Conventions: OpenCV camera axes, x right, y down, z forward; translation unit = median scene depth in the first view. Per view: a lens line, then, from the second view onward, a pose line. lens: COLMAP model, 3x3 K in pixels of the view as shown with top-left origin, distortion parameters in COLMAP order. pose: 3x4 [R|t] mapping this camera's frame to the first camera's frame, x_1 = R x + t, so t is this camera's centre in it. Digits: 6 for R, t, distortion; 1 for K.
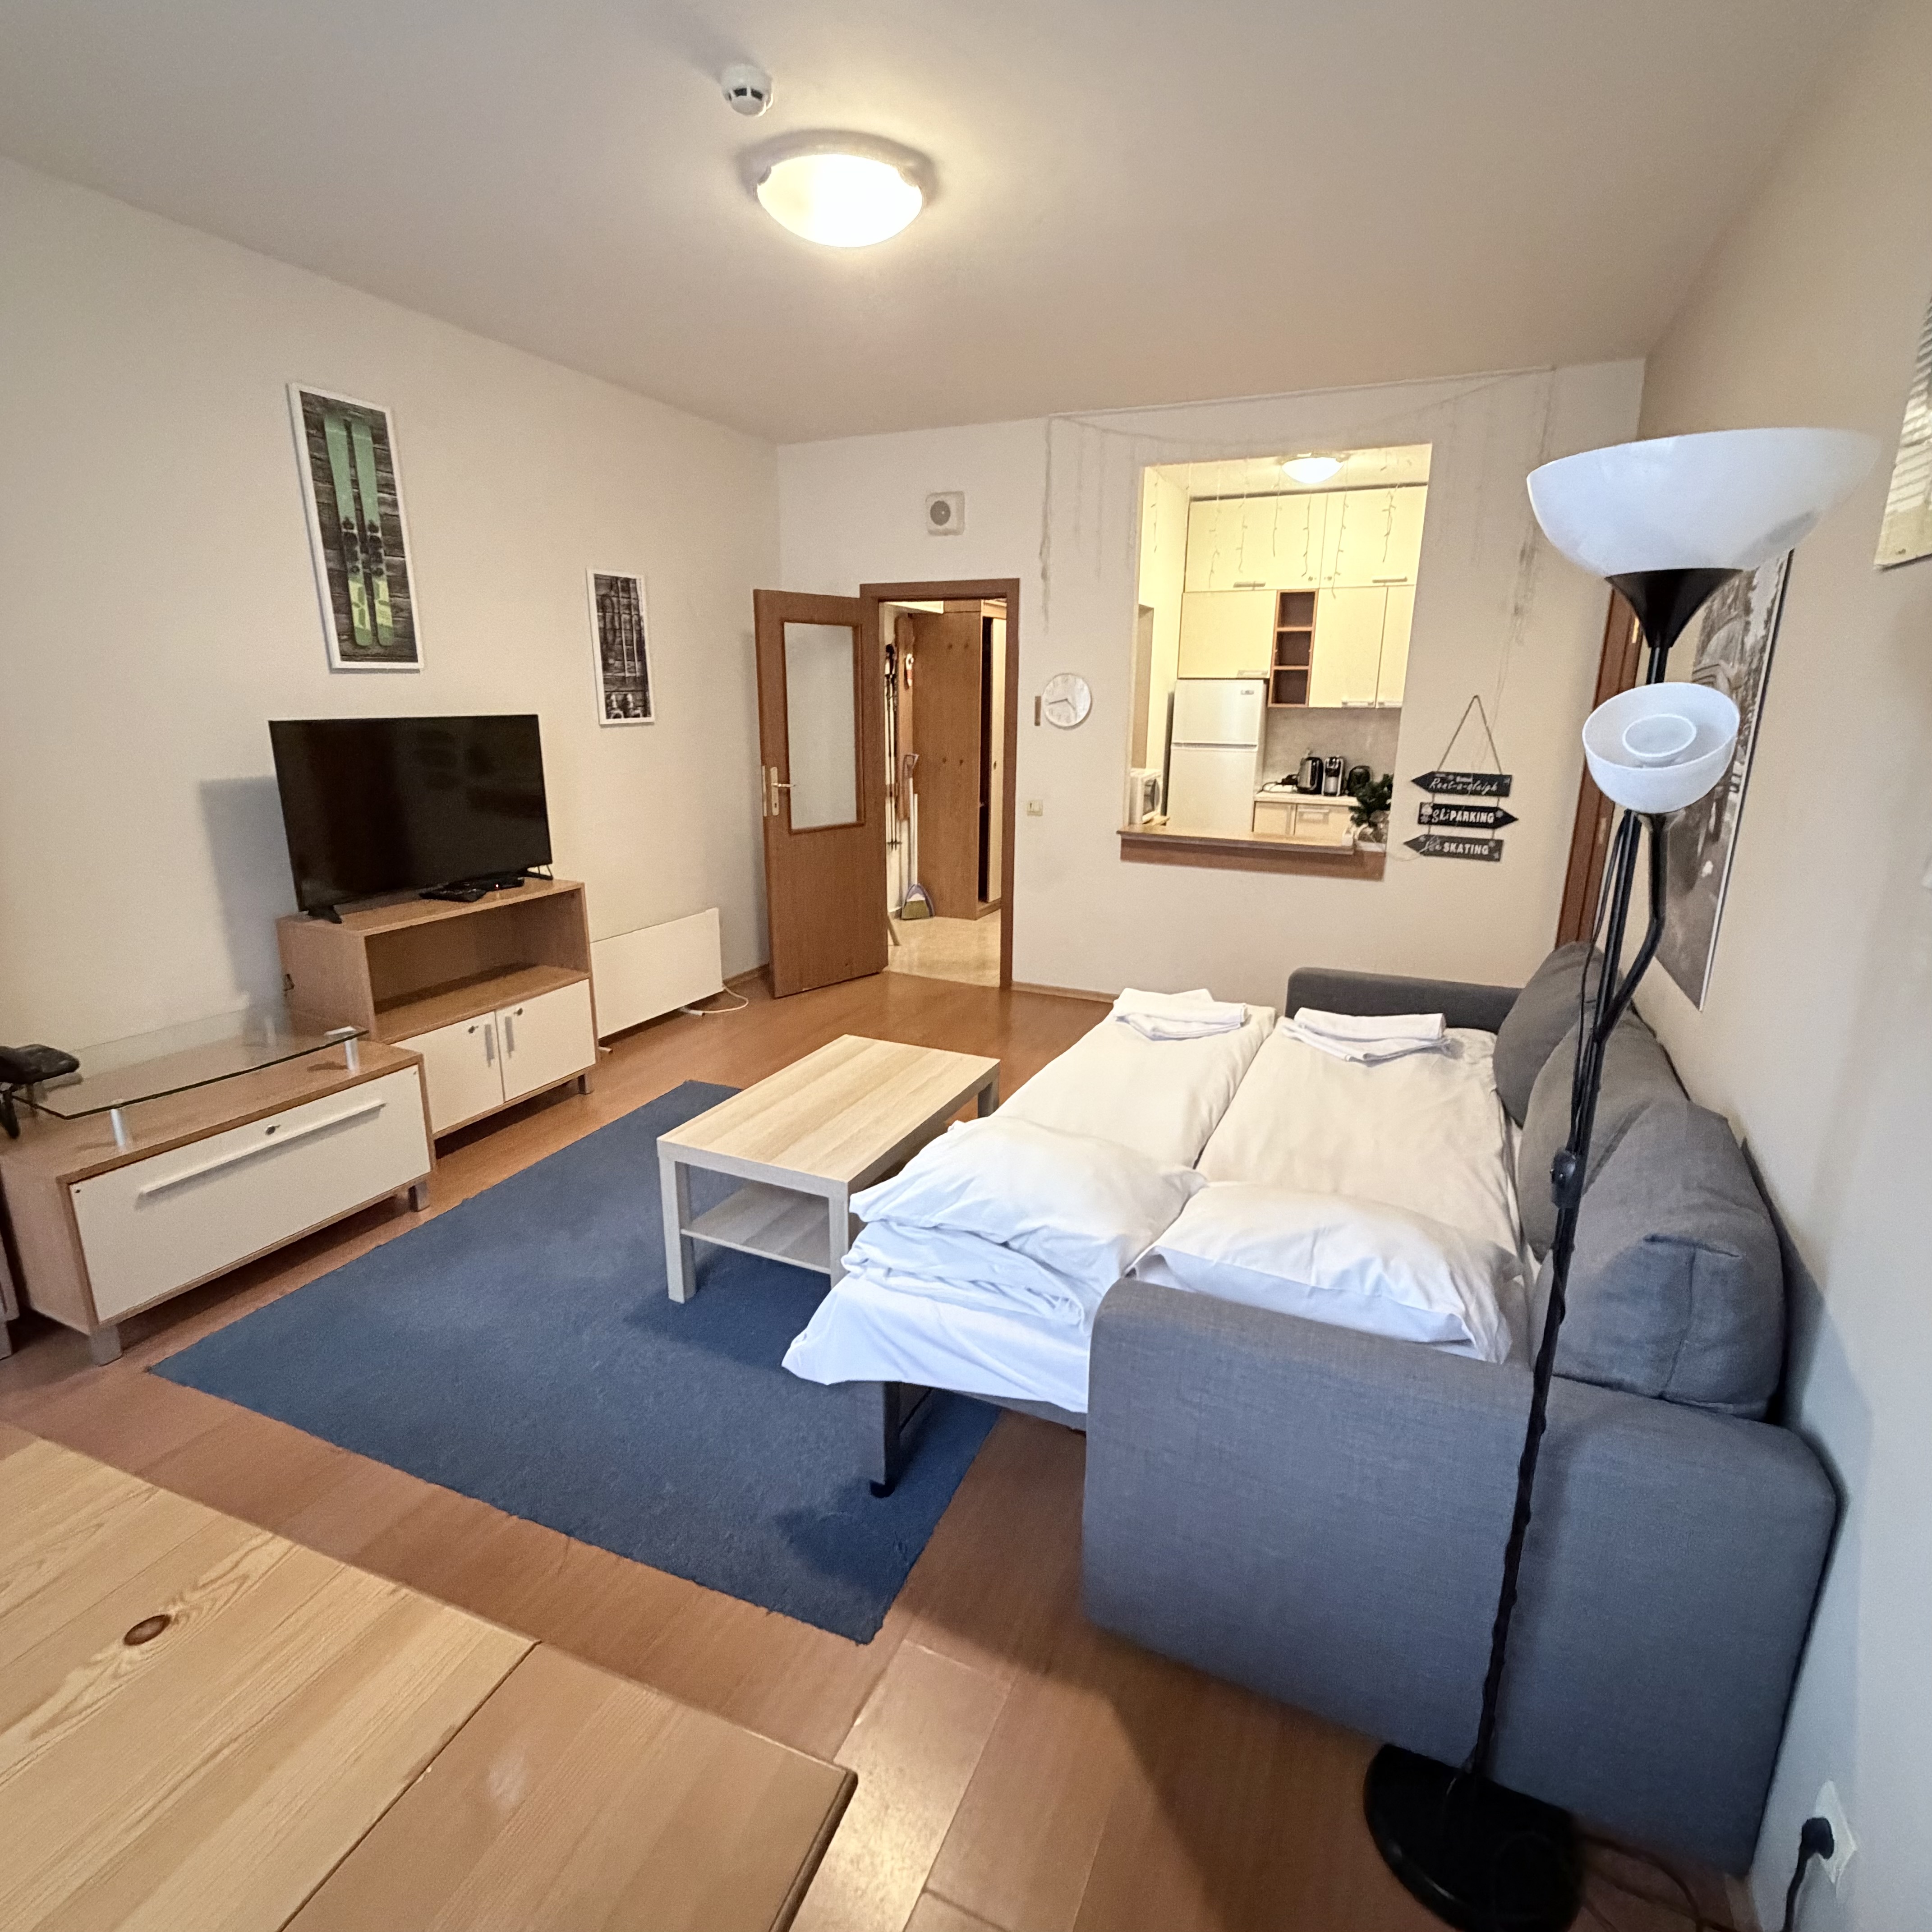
lens RADIAL K [[1019.4, 0, 970.1], [0, 1019.4, 957.1], [0, 0, 1]] dist [-0.000306, -0.000457]
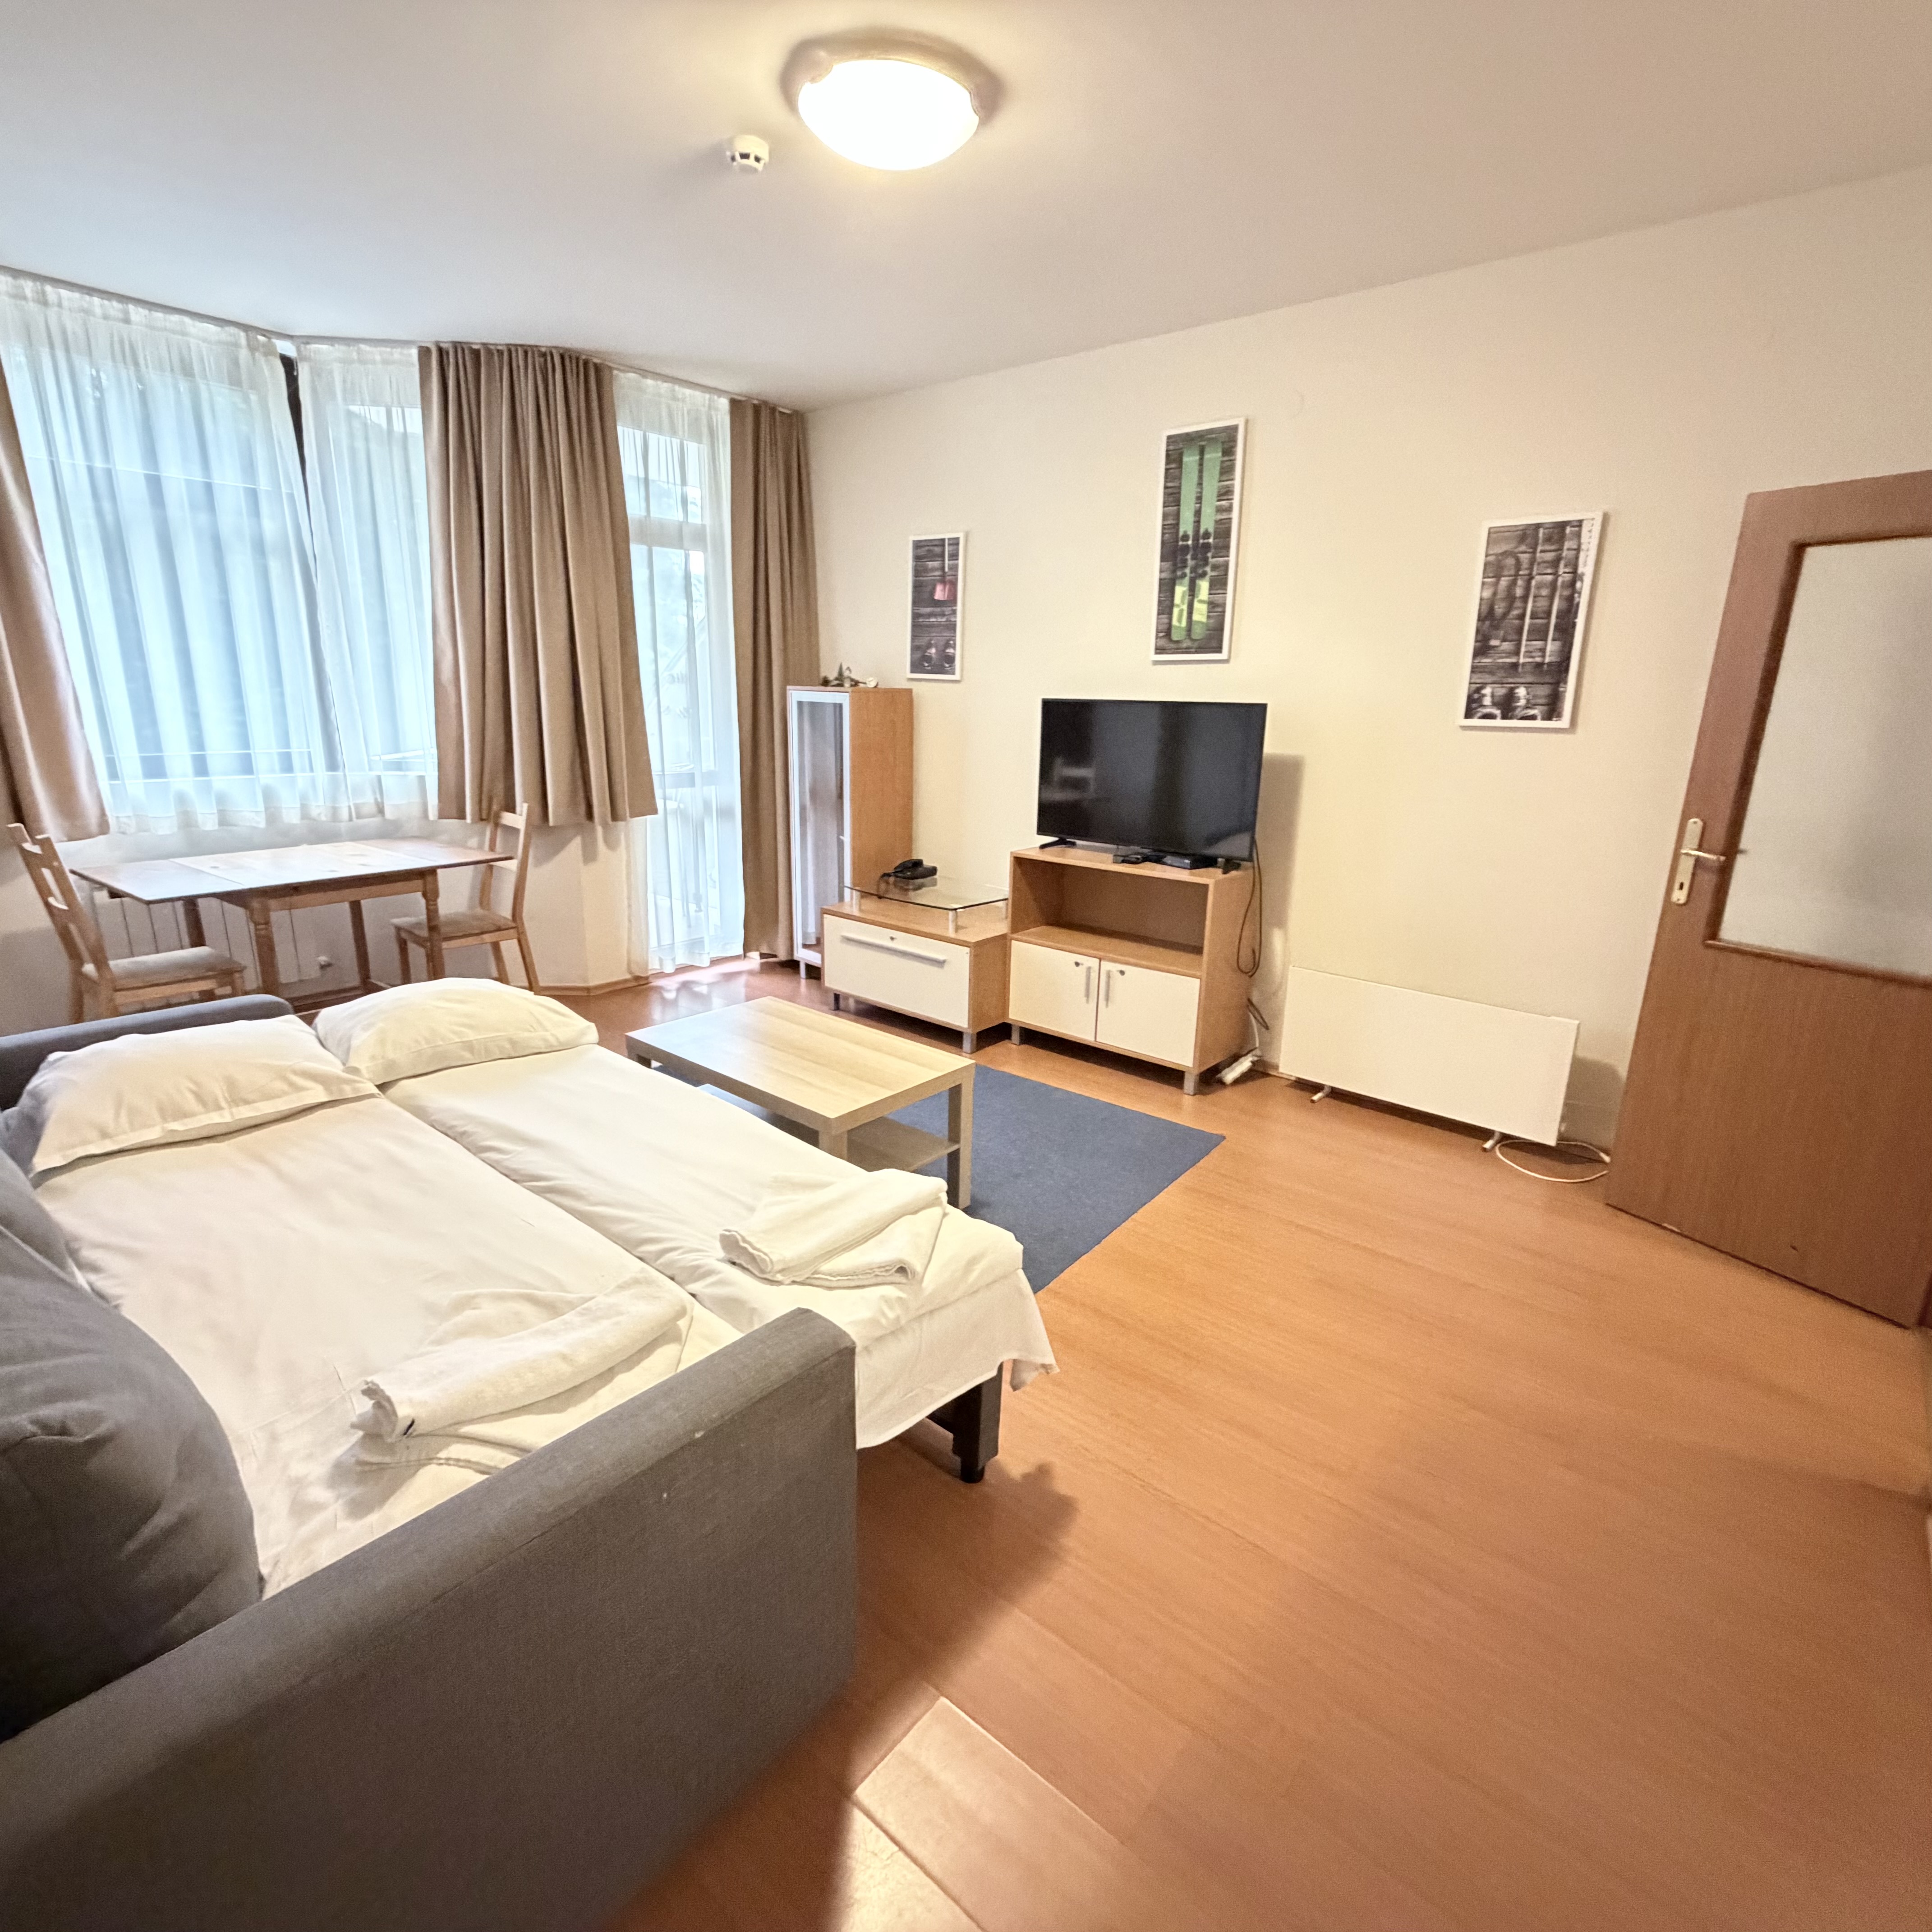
lens RADIAL K [[1021.8, 0, 948.0], [0, 1021.8, 968.6], [0, 0, 1]] dist [-0.001396, -0.000306]
pose [[-0.275680, 0.240559, -0.930662, 0.662226], [-0.266202, 0.911207, 0.314385, -0.258646], [0.923654, 0.334414, -0.187164, 1.093836]]
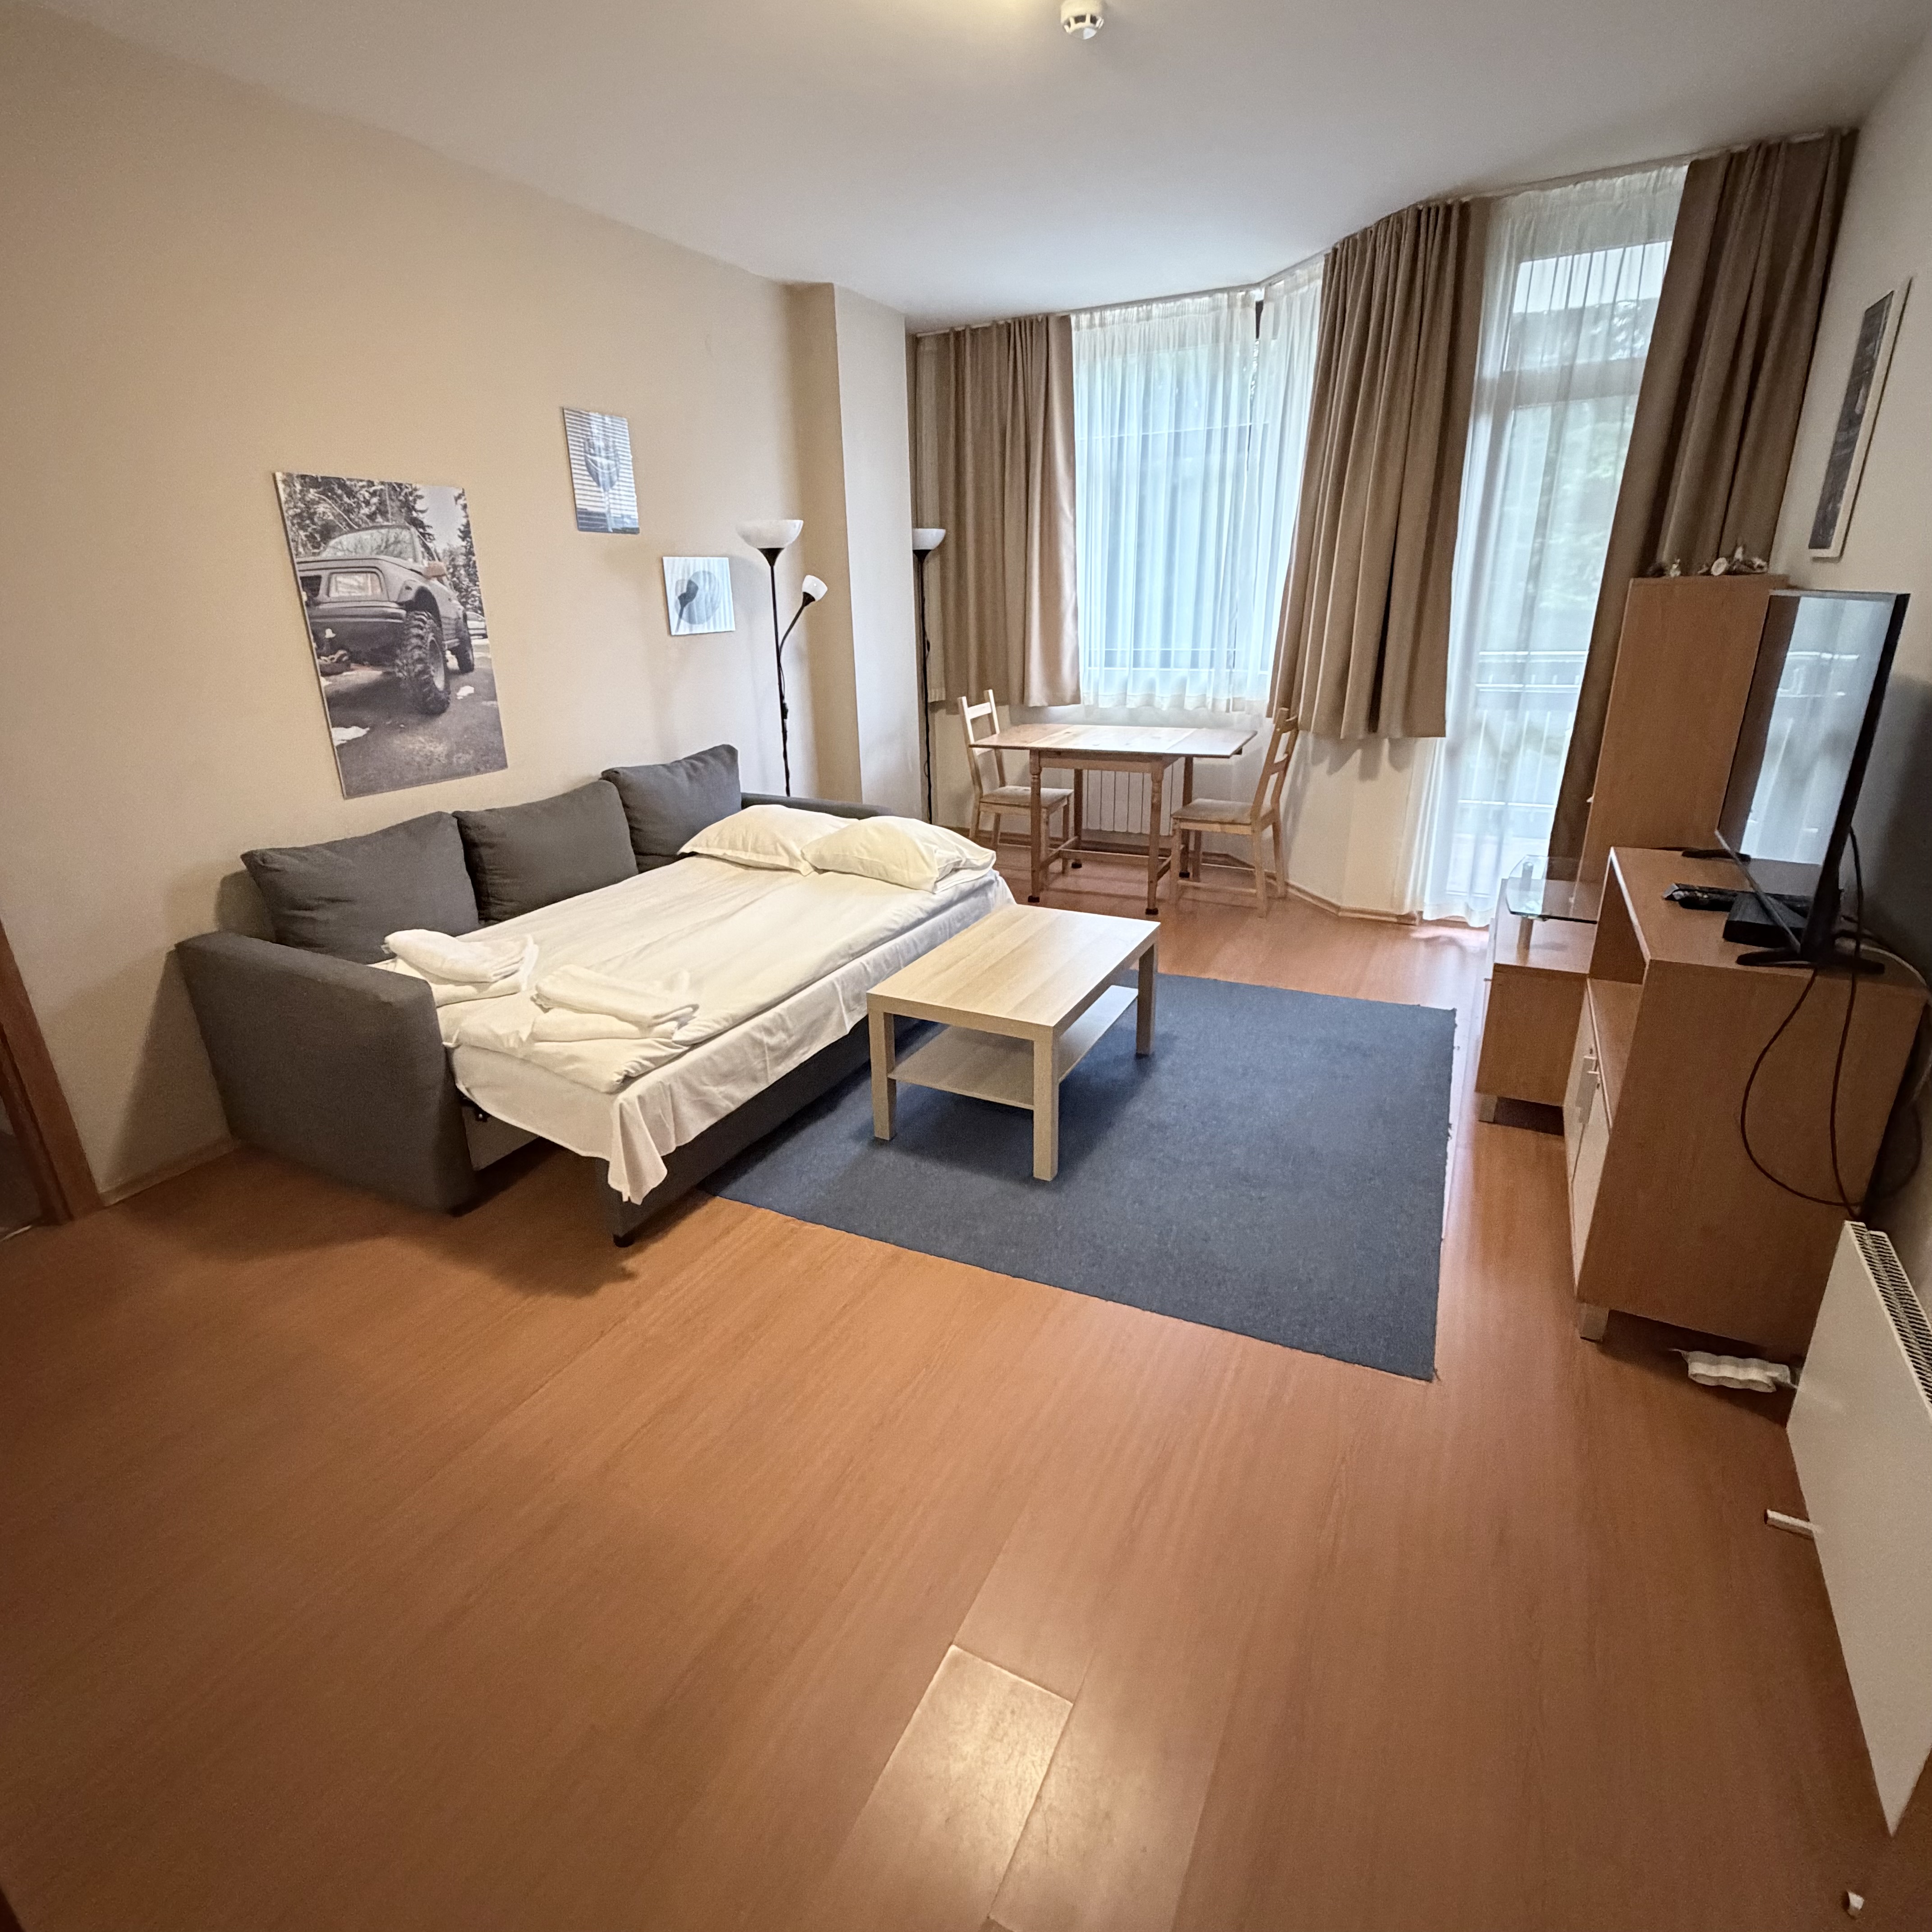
lens RADIAL K [[1019.4, 0, 970.1], [0, 1019.4, 957.1], [0, 0, 1]] dist [-0.000306, -0.000457]
pose [[-0.999015, -0.002310, 0.044323, -0.044470], [0.023264, 0.823203, 0.567270, -0.384935], [-0.037797, 0.567742, -0.822338, 1.539578]]
